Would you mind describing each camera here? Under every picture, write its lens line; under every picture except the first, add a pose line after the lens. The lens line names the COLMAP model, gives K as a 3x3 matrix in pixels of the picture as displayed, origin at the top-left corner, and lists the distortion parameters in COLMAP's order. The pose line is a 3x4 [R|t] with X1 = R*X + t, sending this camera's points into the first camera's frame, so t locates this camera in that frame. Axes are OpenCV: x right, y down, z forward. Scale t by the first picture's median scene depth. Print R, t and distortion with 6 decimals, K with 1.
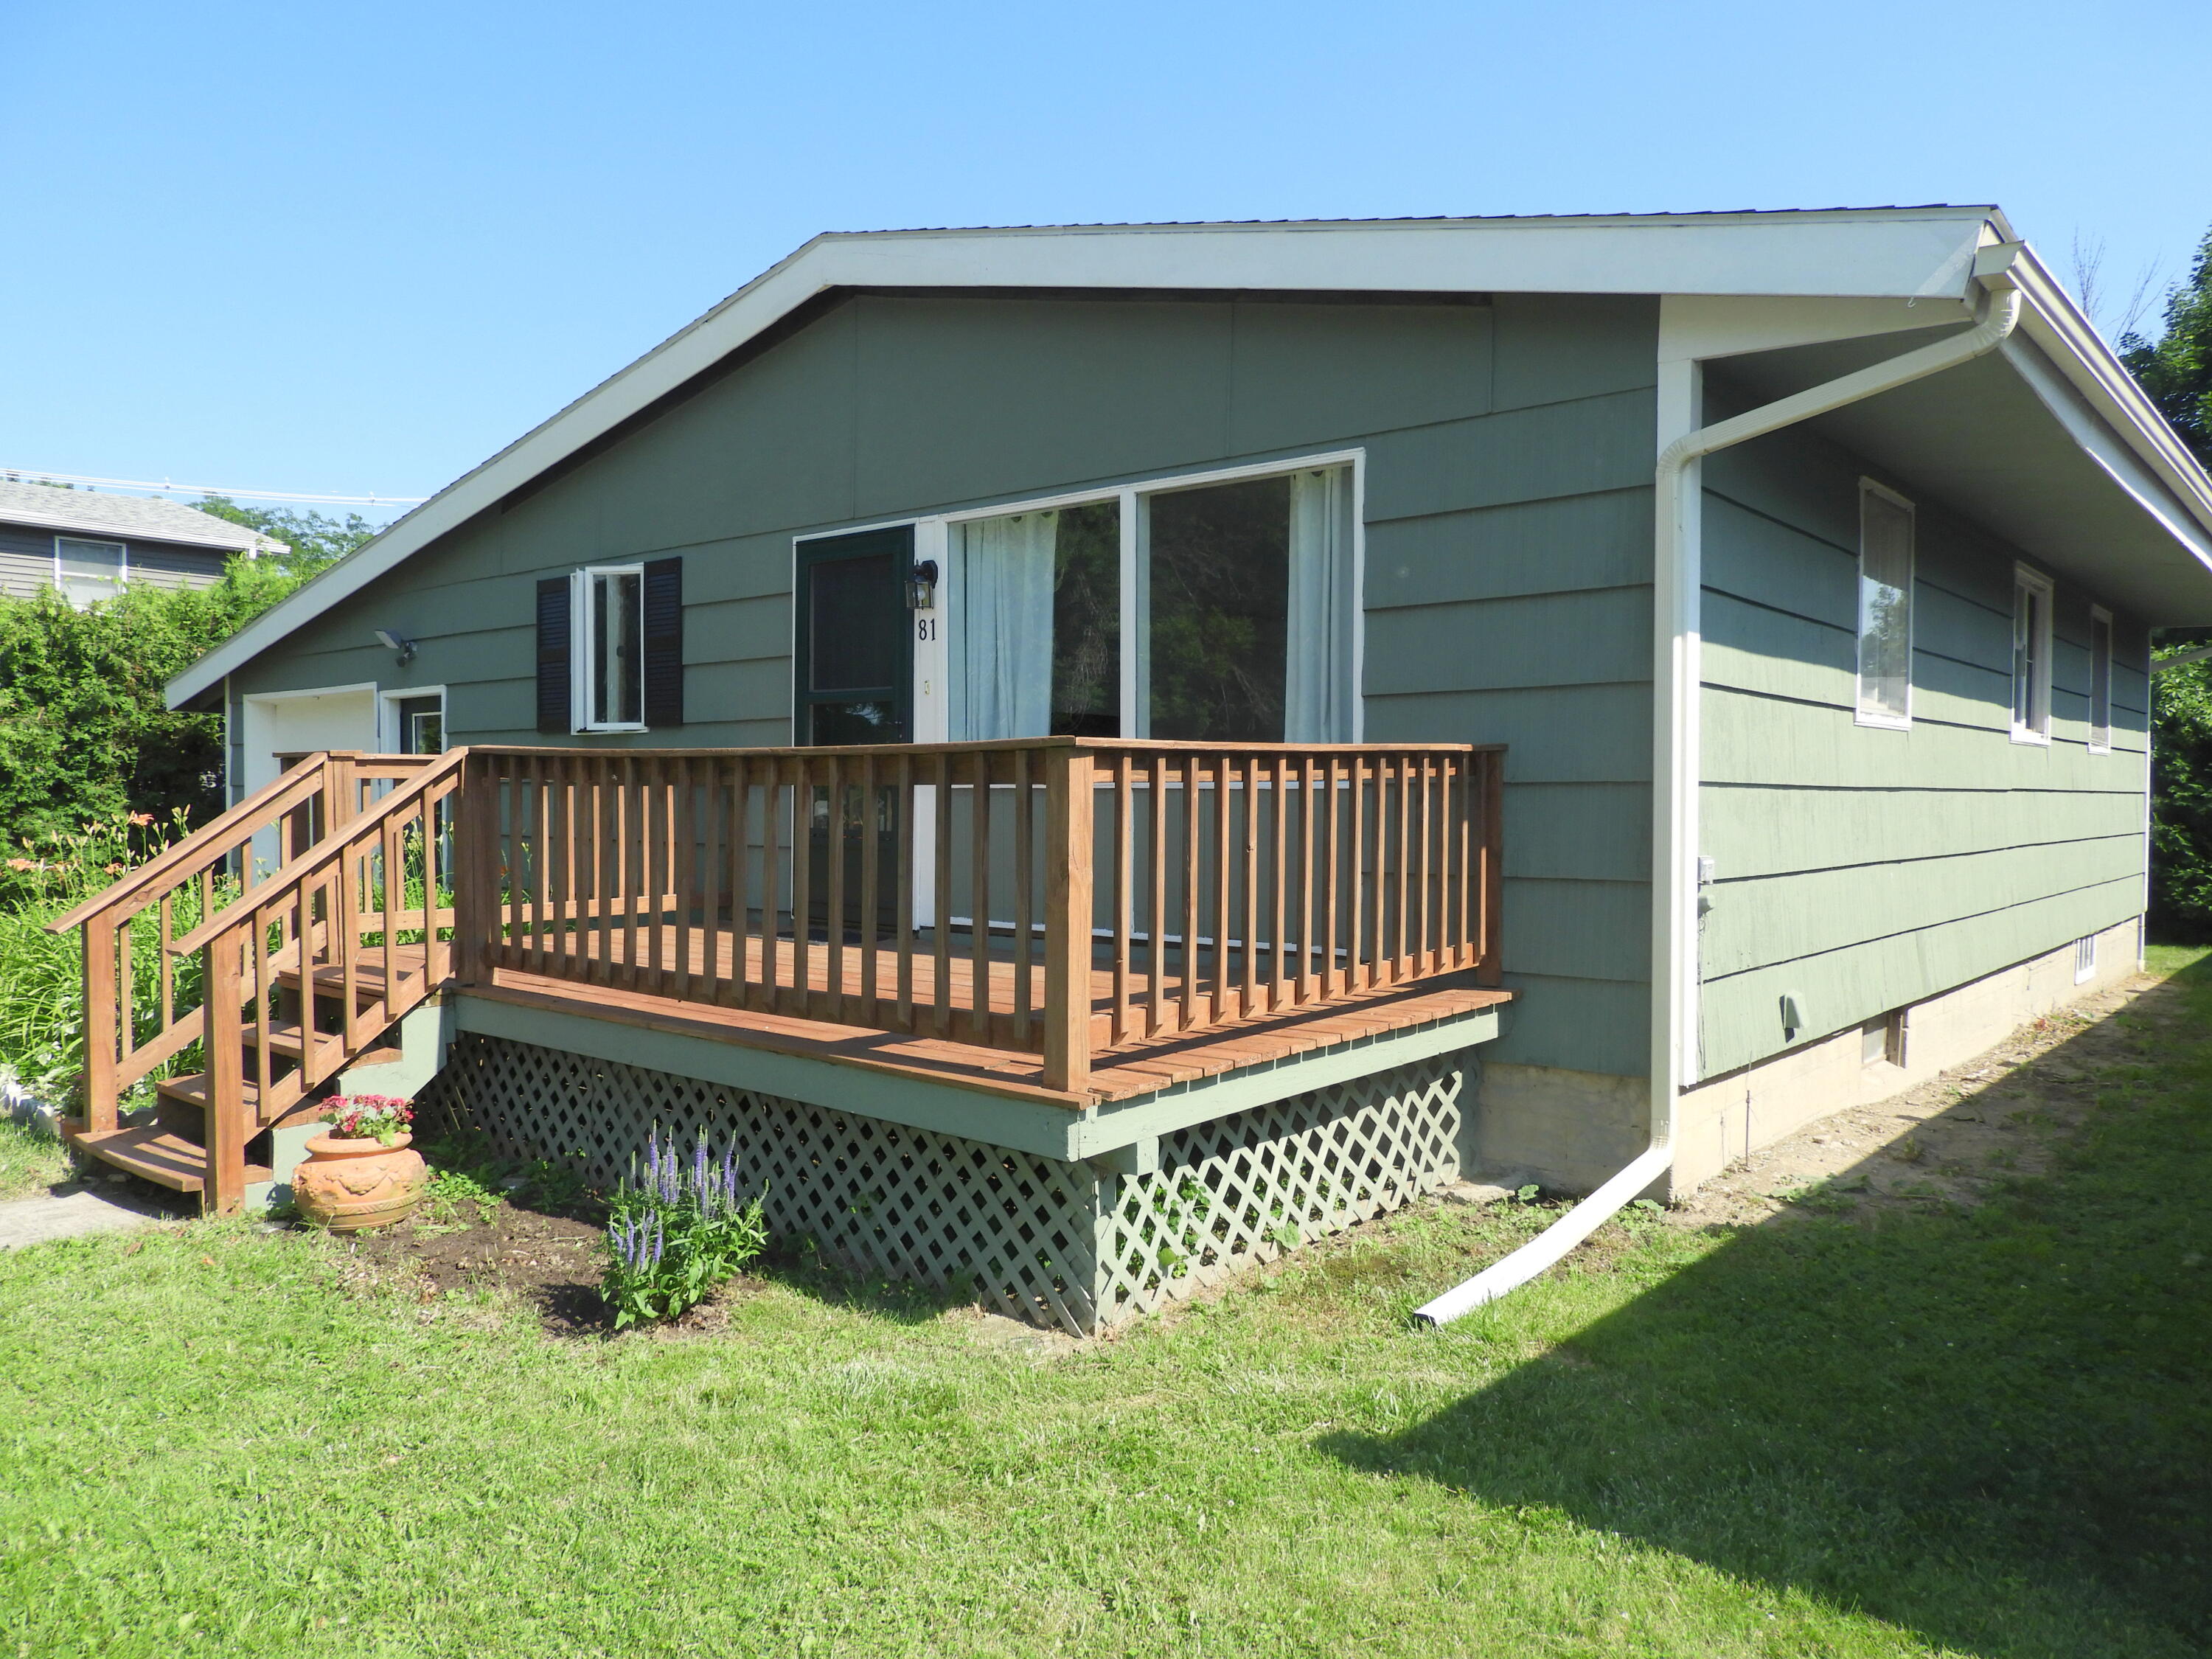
lens RADIAL K [[1578.8, 0, 1107.8], [0, 1578.8, 822.4], [0, 0, 1]] dist [0.008685, -0.010657]
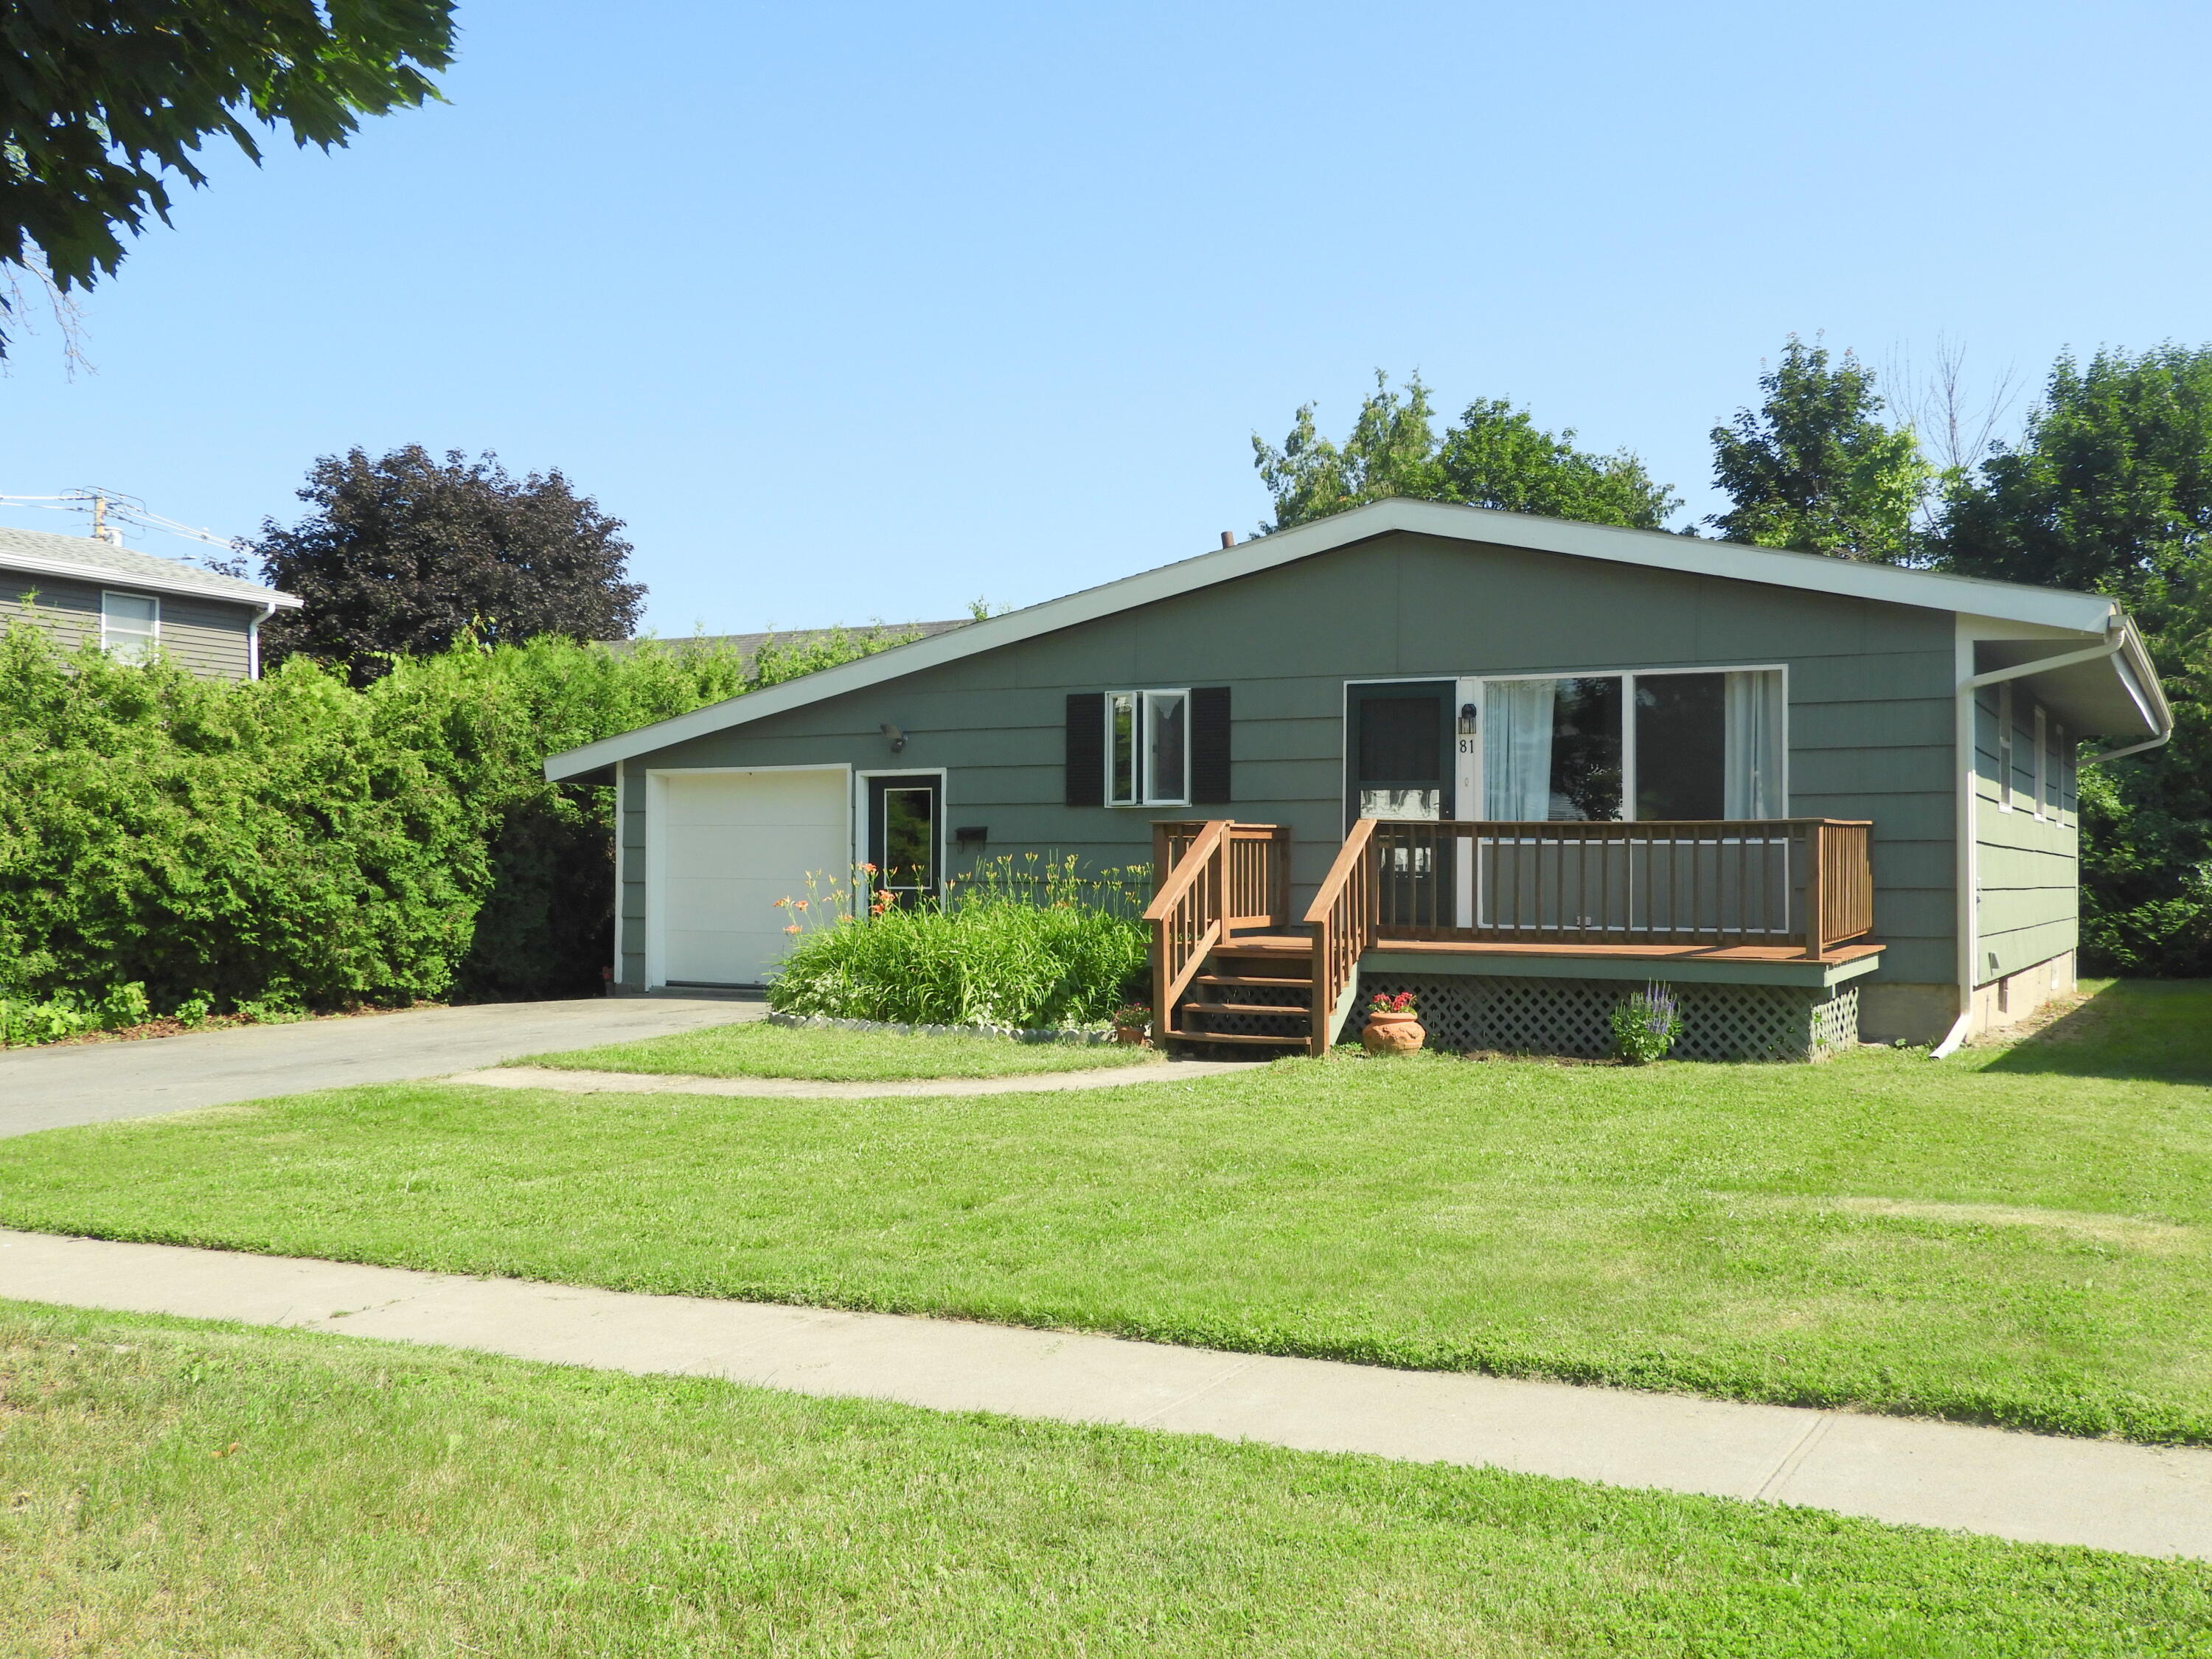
lens RADIAL K [[2122.8, 0, 1104.4], [0, 2122.8, 844.7], [0, 0, 1]] dist [-0.022948, 0.000000]
pose [[0.978659, 0.004099, 0.205450, -0.939167], [0.002730, 0.999454, -0.032941, 0.048755], [-0.205473, 0.032798, 0.978113, -1.057453]]
